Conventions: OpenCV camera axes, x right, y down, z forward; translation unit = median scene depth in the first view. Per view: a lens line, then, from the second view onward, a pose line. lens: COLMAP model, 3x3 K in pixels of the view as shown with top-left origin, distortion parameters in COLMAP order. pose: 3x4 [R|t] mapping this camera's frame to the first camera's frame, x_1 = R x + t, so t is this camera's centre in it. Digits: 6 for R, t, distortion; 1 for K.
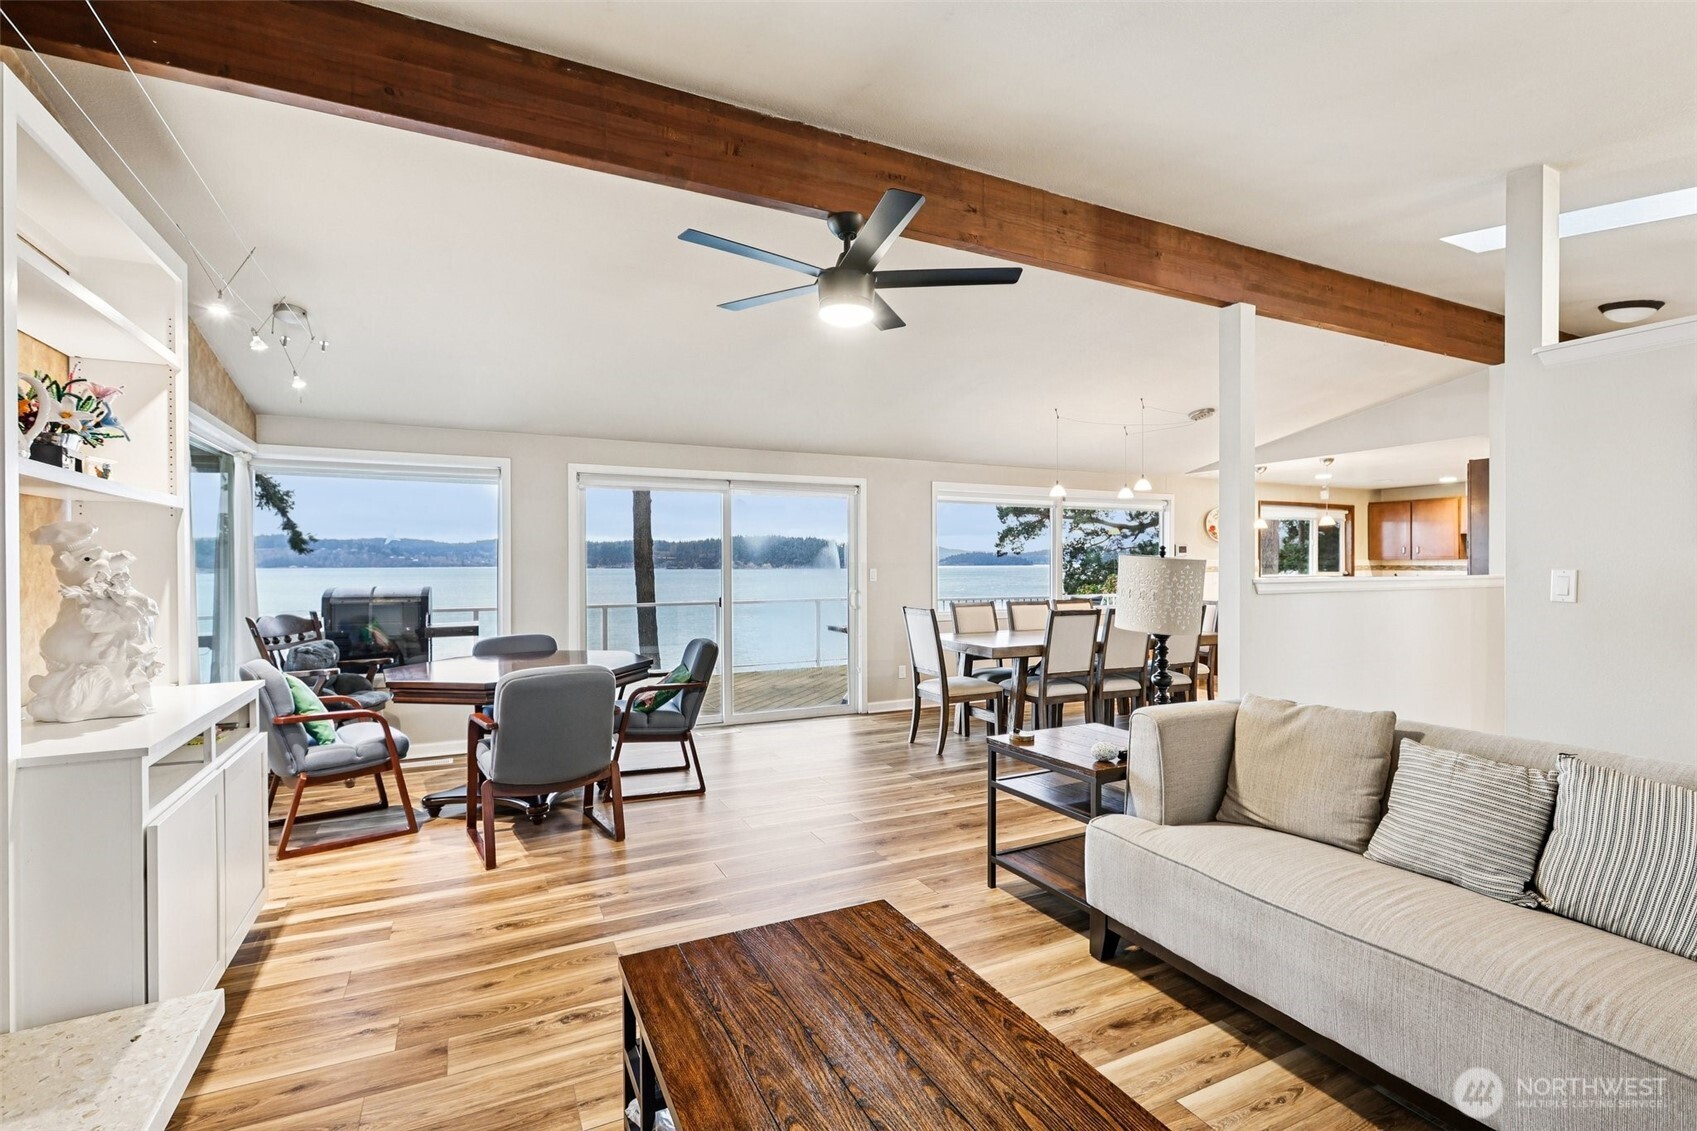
lens RADIAL K [[777.3, 0, 852.1], [0, 777.3, 559.6], [0, 0, 1]] dist [0.011973, 0.000658]
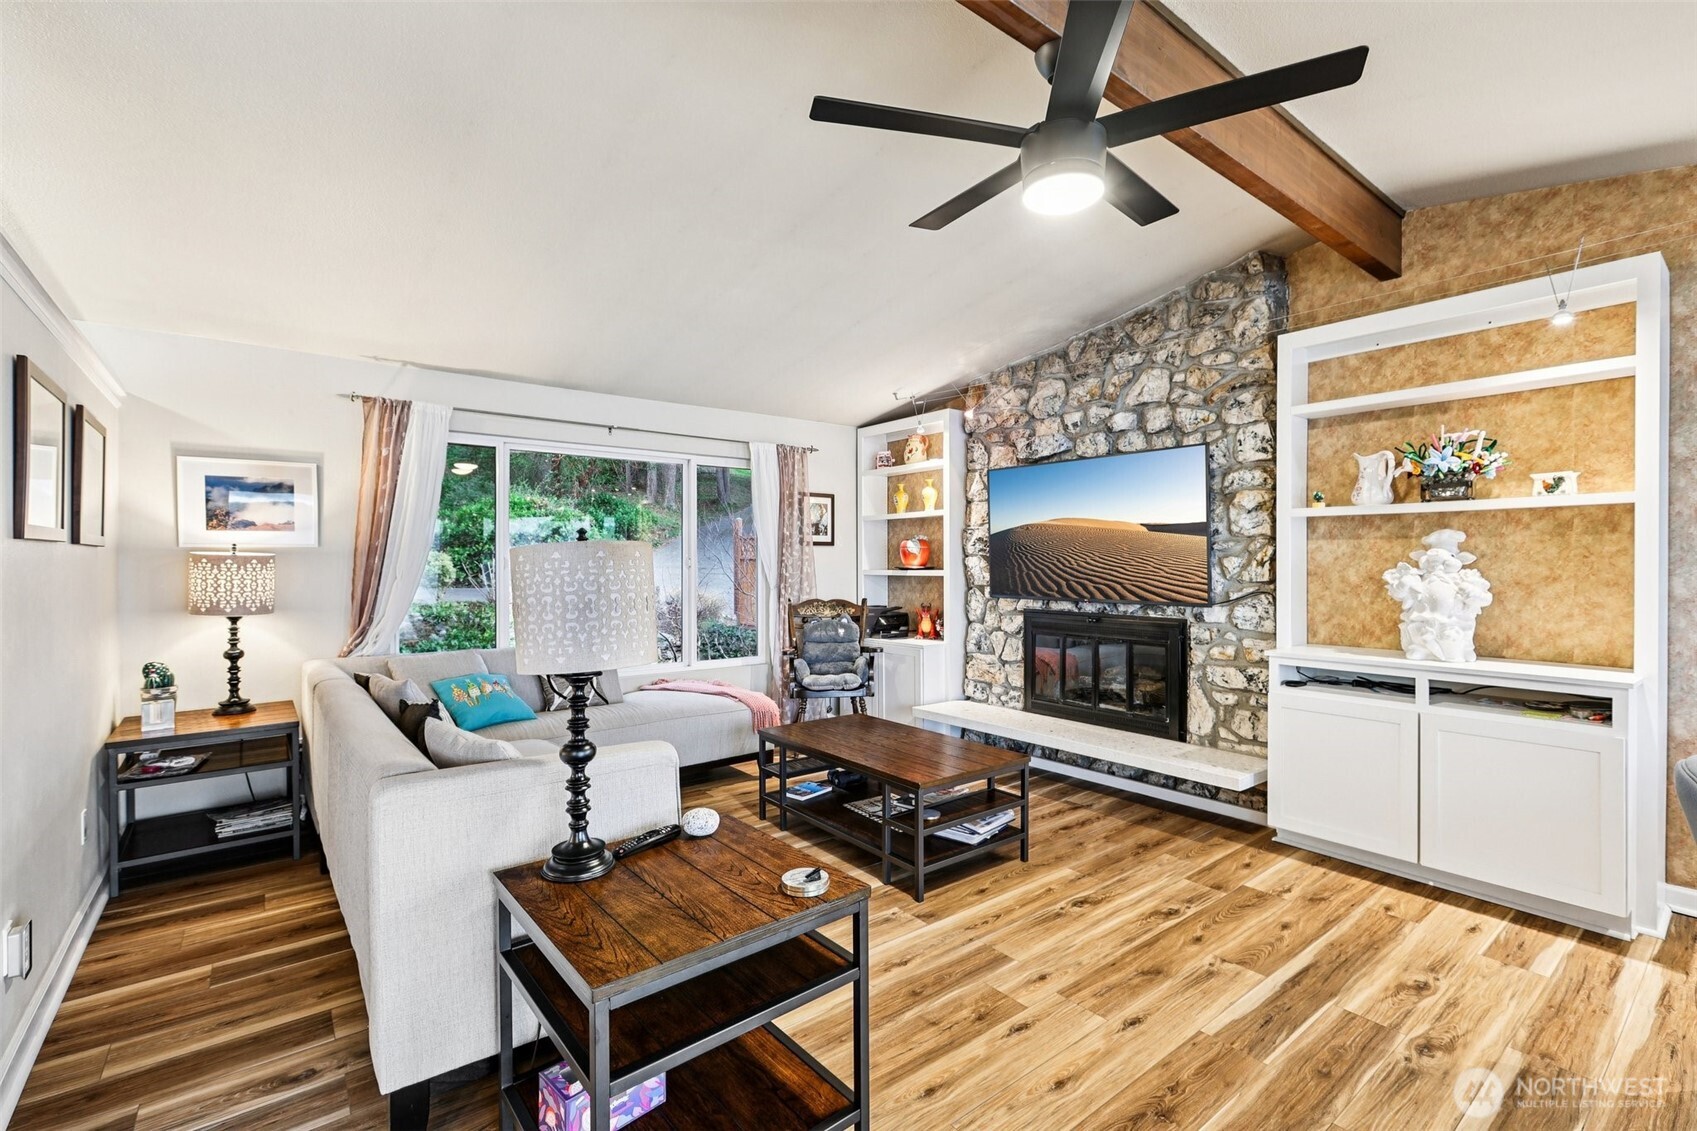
lens RADIAL K [[756.6, 0, 857.0], [0, 756.6, 562.2], [0, 0, 1]] dist [0.003589, 0.000662]
pose [[-0.976901, 0.001712, -0.213686, 0.157820], [0.002667, 0.999988, -0.004179, 0.006945], [0.213676, -0.004652, -0.976894, 0.813043]]
